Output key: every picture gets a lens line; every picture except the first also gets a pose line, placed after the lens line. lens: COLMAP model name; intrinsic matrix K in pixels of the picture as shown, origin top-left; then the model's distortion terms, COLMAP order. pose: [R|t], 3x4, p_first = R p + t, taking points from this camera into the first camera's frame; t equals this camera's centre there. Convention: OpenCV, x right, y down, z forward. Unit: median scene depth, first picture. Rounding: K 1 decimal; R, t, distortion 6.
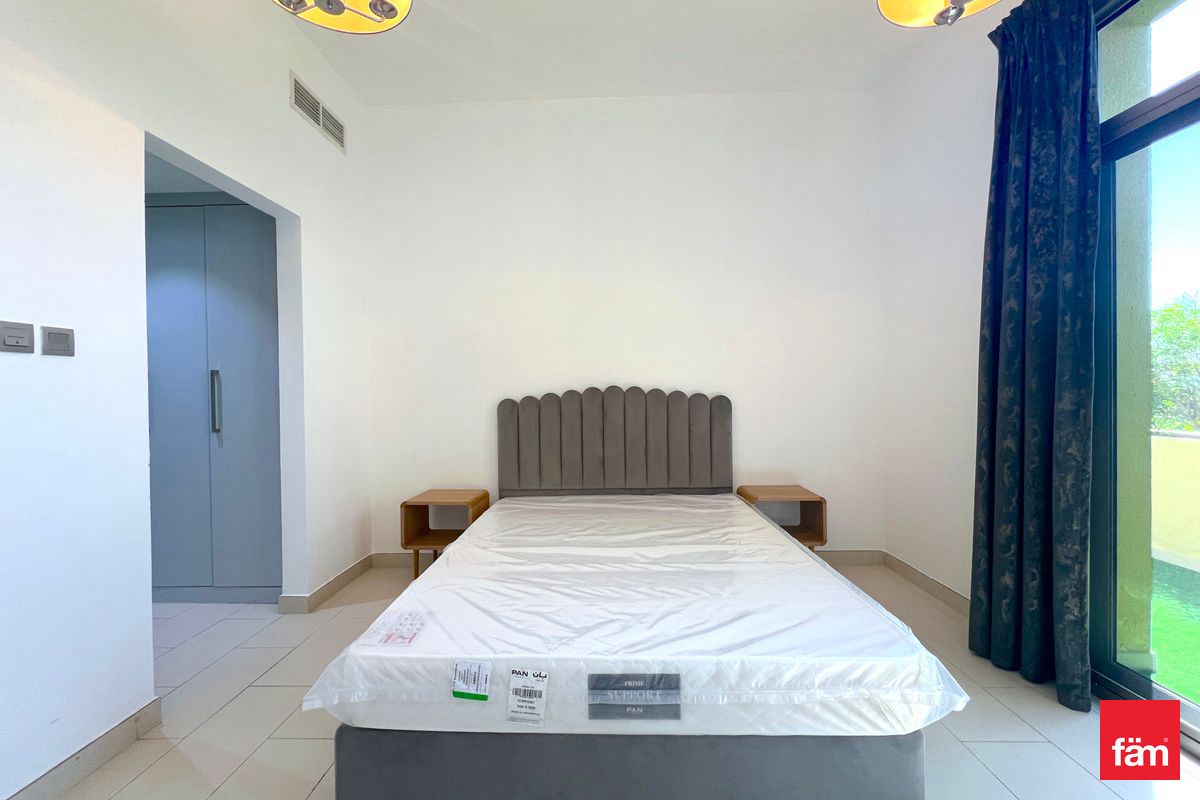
lens RADIAL K [[479.4, 0, 599.4], [0, 479.4, 402.1], [0, 0, 1]] dist [-0.002872, 0.000935]
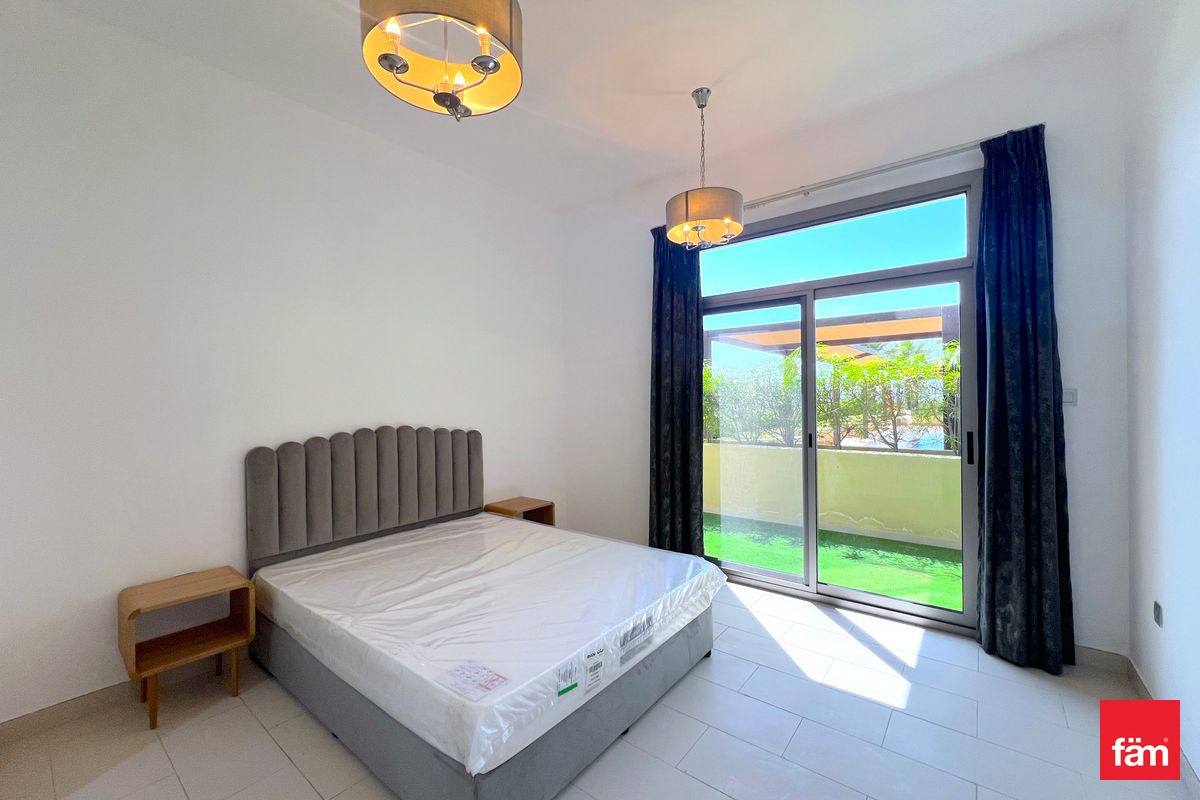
lens RADIAL K [[479.4, 0, 597.1], [0, 479.4, 400.9], [0, 0, 1]] dist [-0.002872, 0.000935]
pose [[0.609256, 0.000347, 0.792973, -0.809309], [0.020481, 0.999659, -0.016174, -0.099903], [-0.792709, 0.026096, 0.609042, 0.072024]]
